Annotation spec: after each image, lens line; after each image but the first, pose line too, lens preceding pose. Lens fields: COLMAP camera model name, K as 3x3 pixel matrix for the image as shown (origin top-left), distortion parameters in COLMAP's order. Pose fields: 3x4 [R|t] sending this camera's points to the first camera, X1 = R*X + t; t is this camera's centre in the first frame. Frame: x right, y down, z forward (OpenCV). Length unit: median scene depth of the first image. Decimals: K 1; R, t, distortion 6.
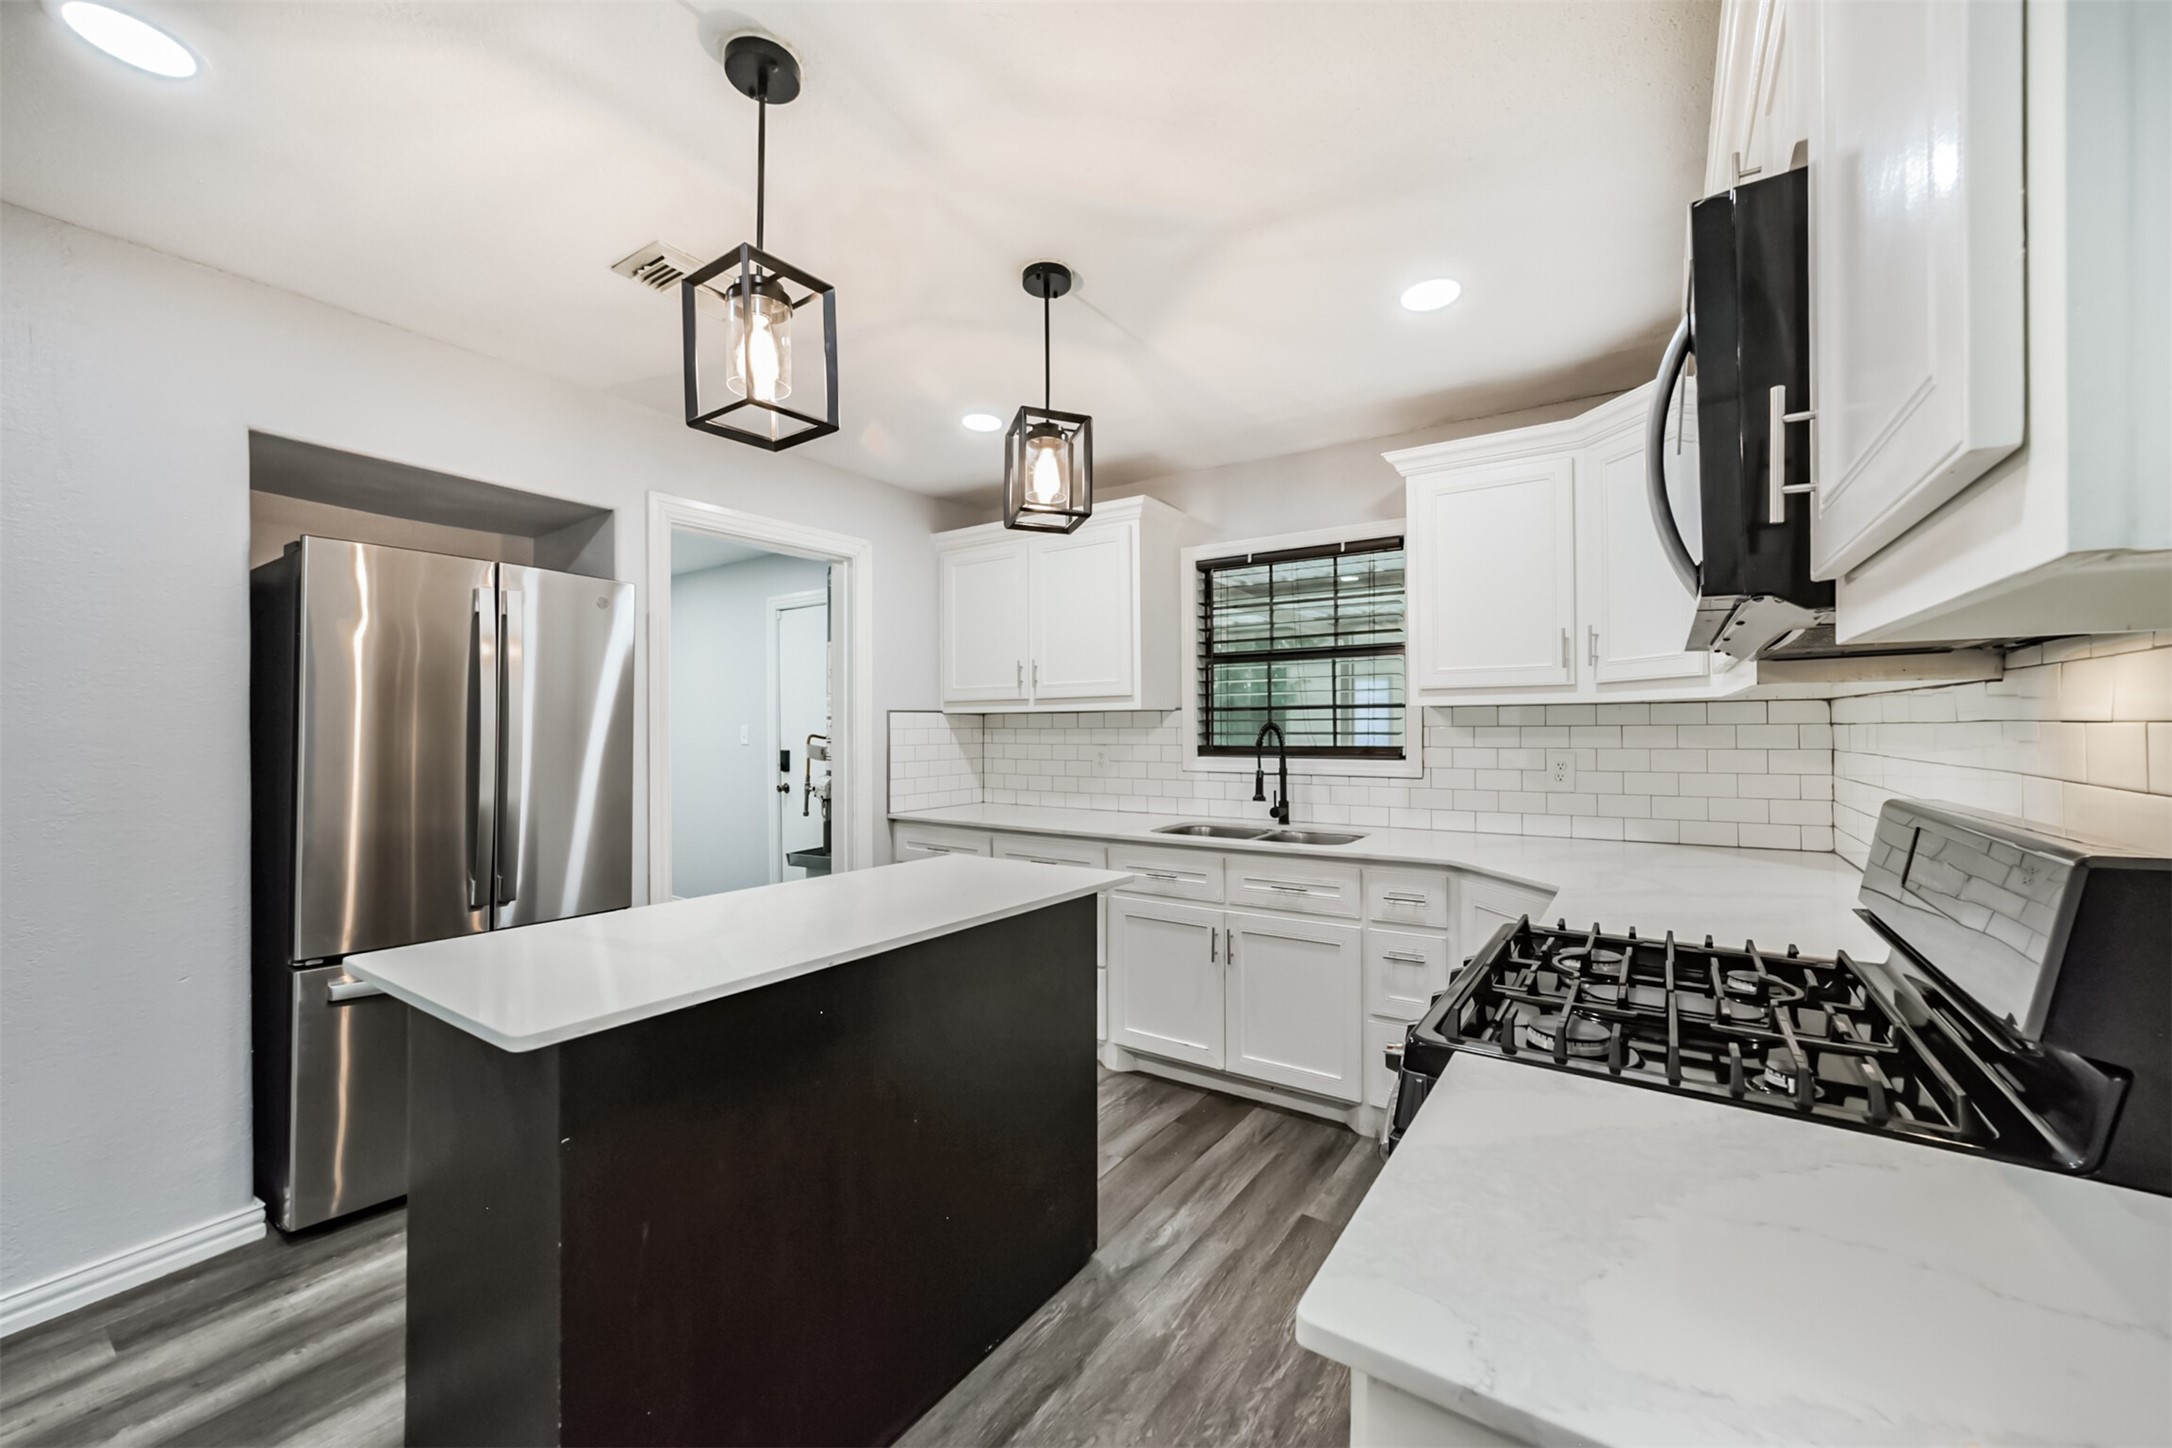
lens RADIAL K [[847.7, 0, 1091.6], [0, 847.7, 718.1], [0, 0, 1]] dist [-0.017094, 0.005304]
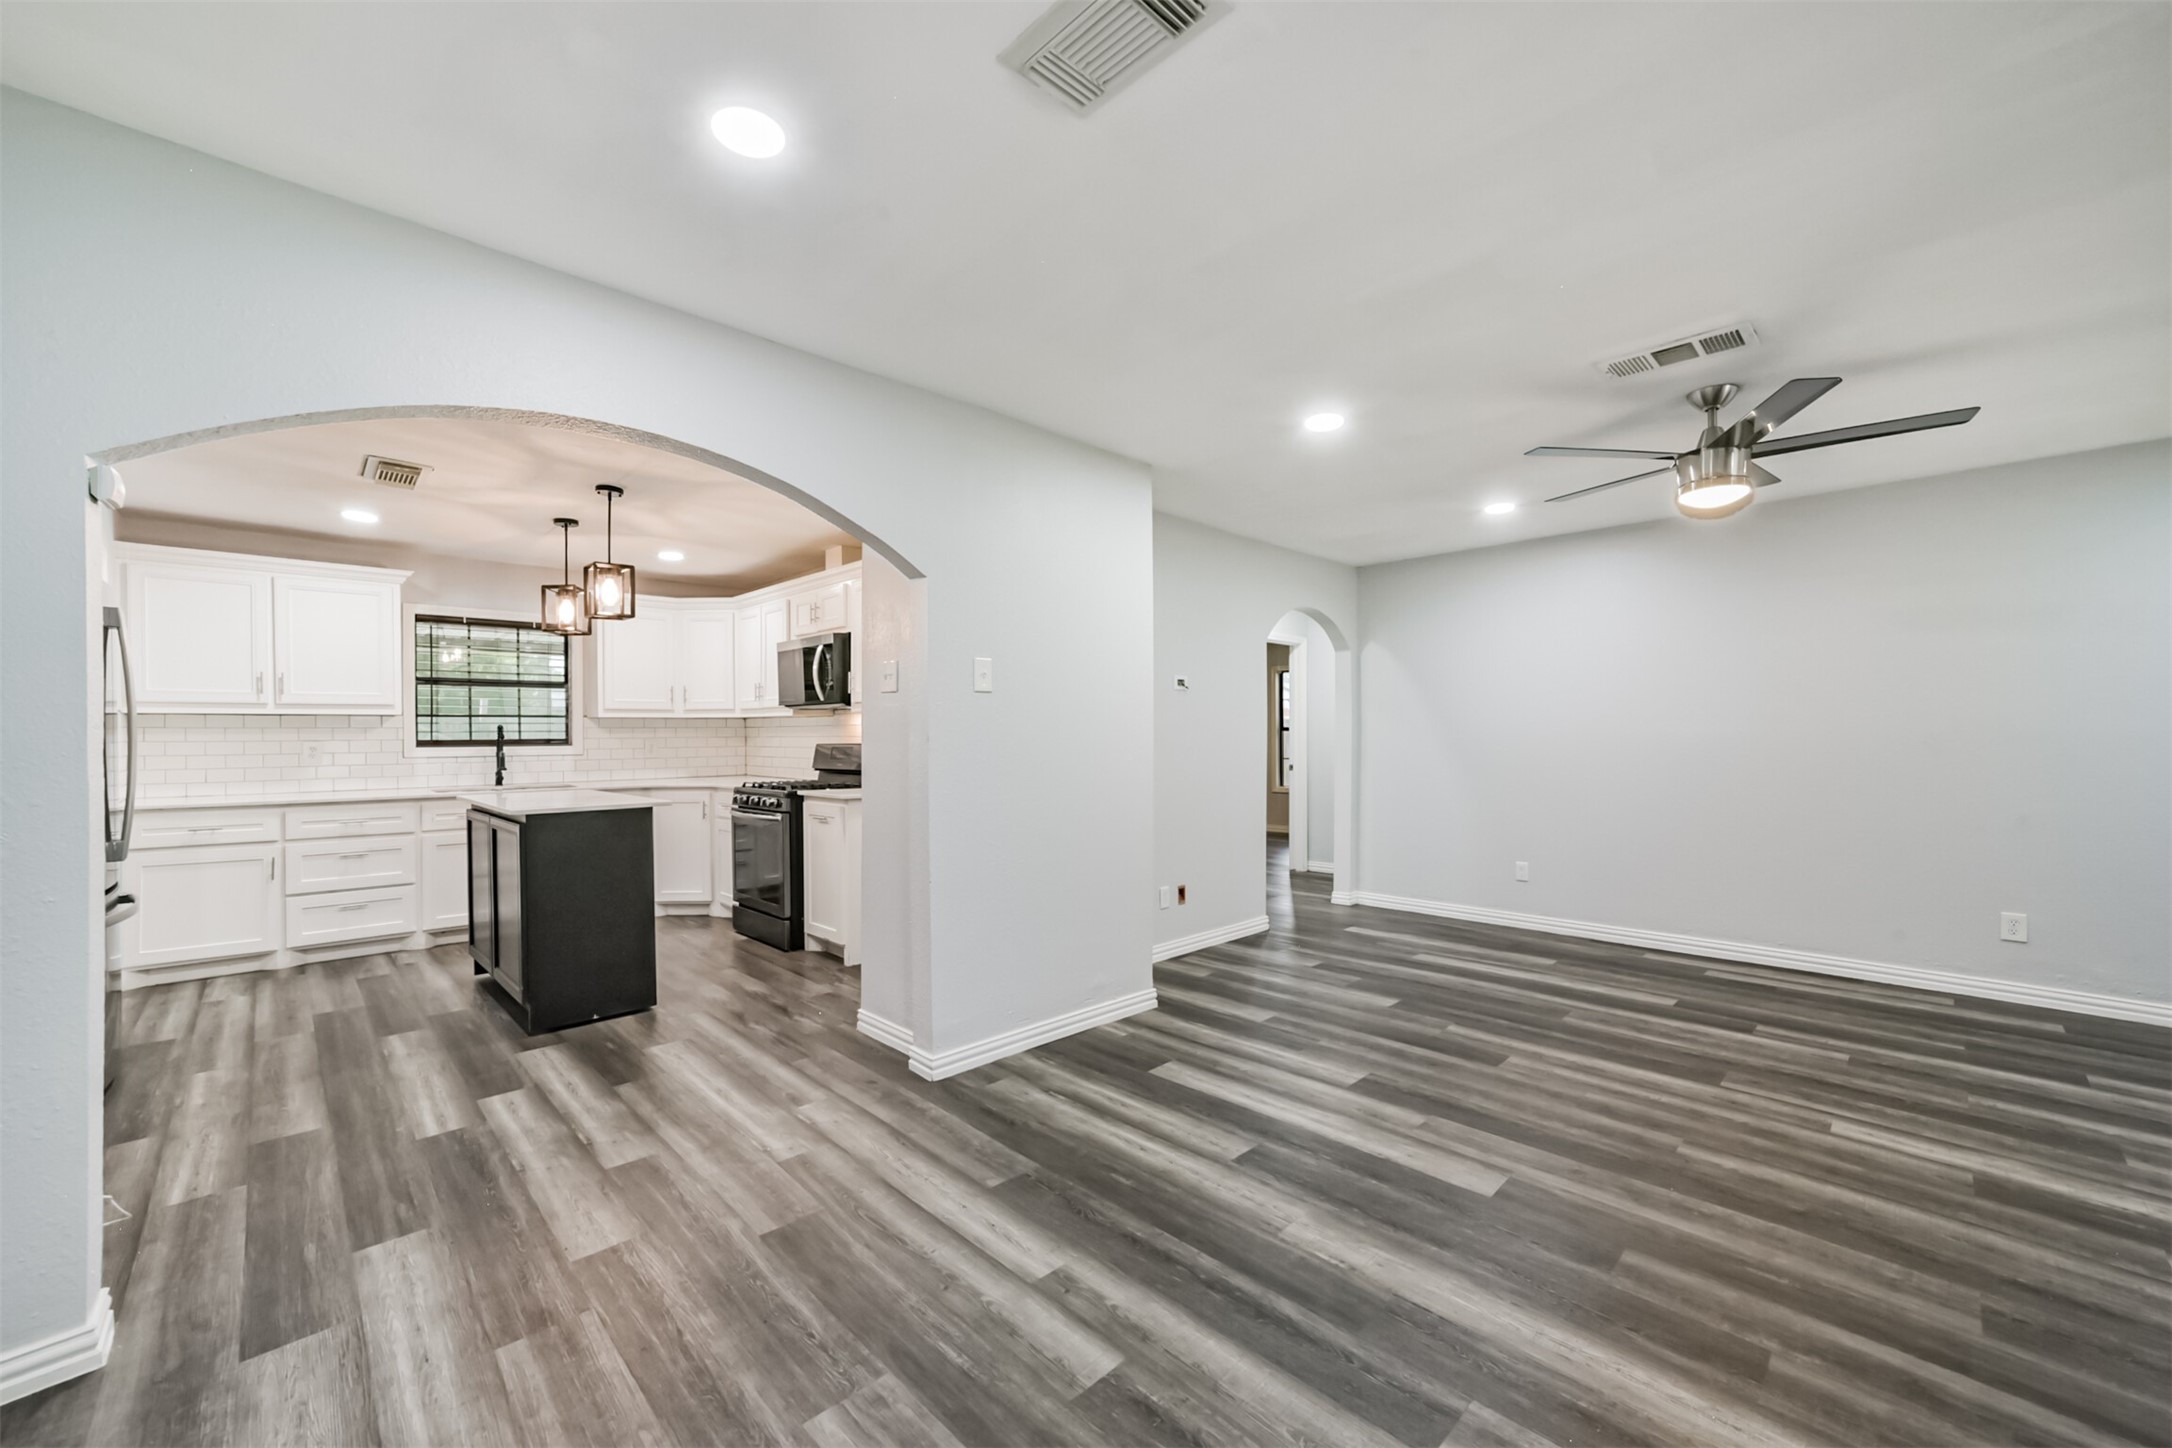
lens RADIAL K [[847.7, 0, 1089.1], [0, 847.7, 739.2], [0, 0, 1]] dist [-0.017094, 0.005304]
pose [[0.196740, -0.003899, 0.980448, -1.123196], [-0.008280, 0.999950, 0.005638, 0.013827], [-0.980421, -0.009227, 0.196698, -0.450157]]
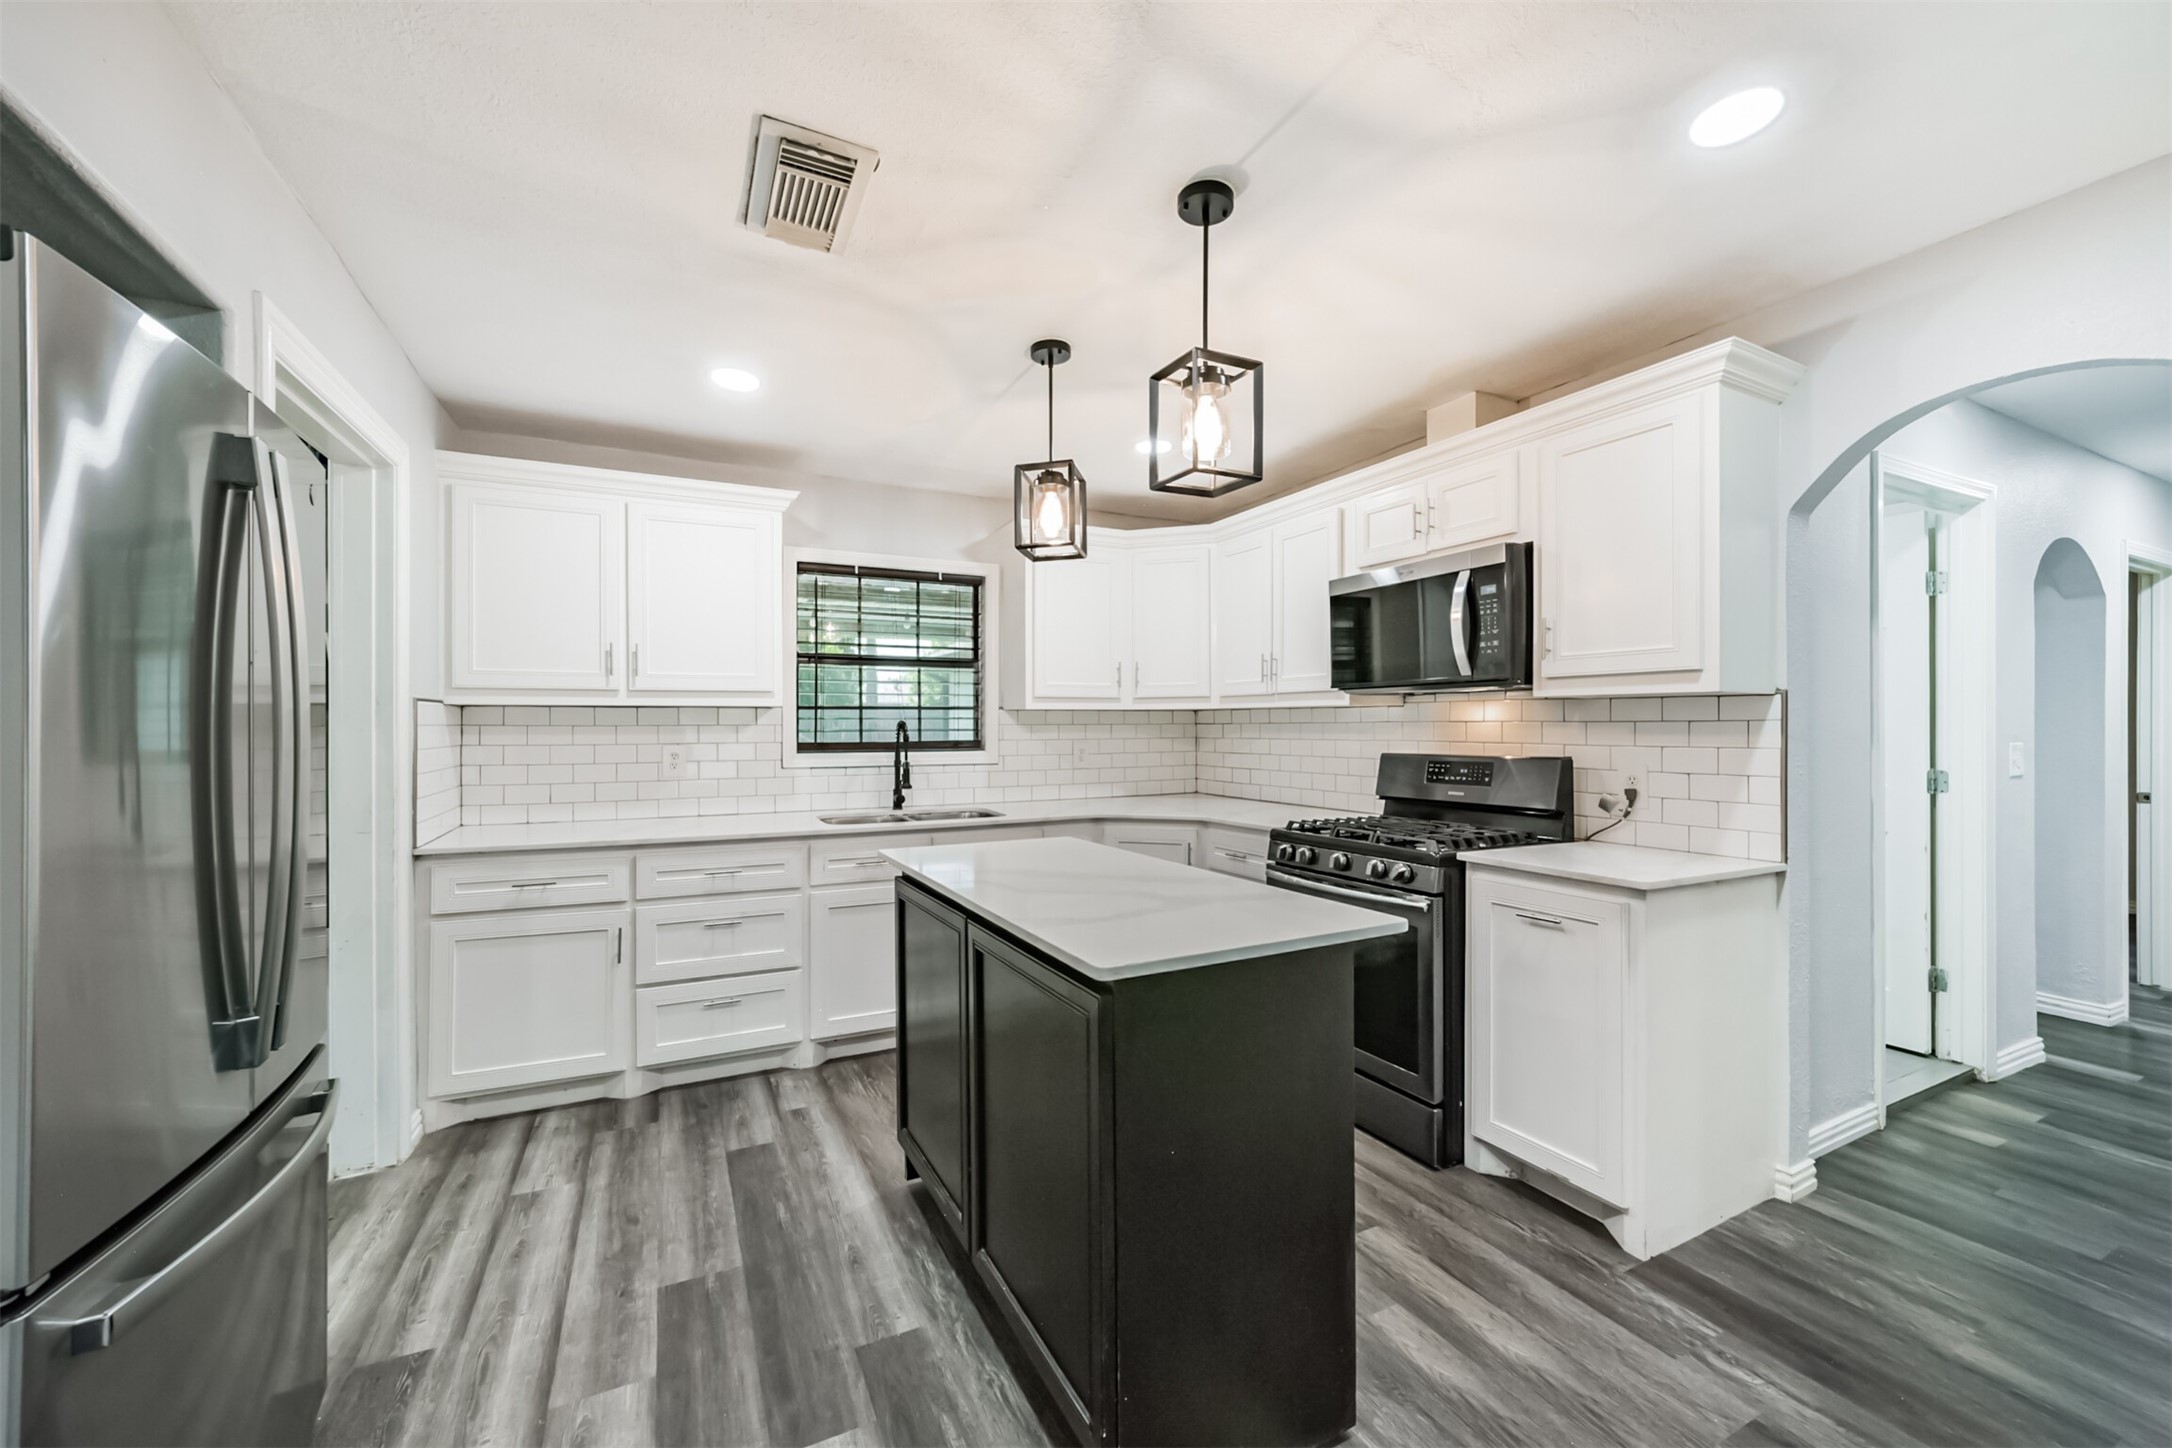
lens RADIAL K [[847.7, 0, 1086.4], [0, 847.7, 725.4], [0, 0, 1]] dist [-0.017094, 0.005304]
pose [[0.484943, 0.003747, 0.874538, -0.624817], [-0.009885, 0.999950, 0.001198, 0.007235], [-0.874490, -0.009226, 0.484956, 0.210867]]
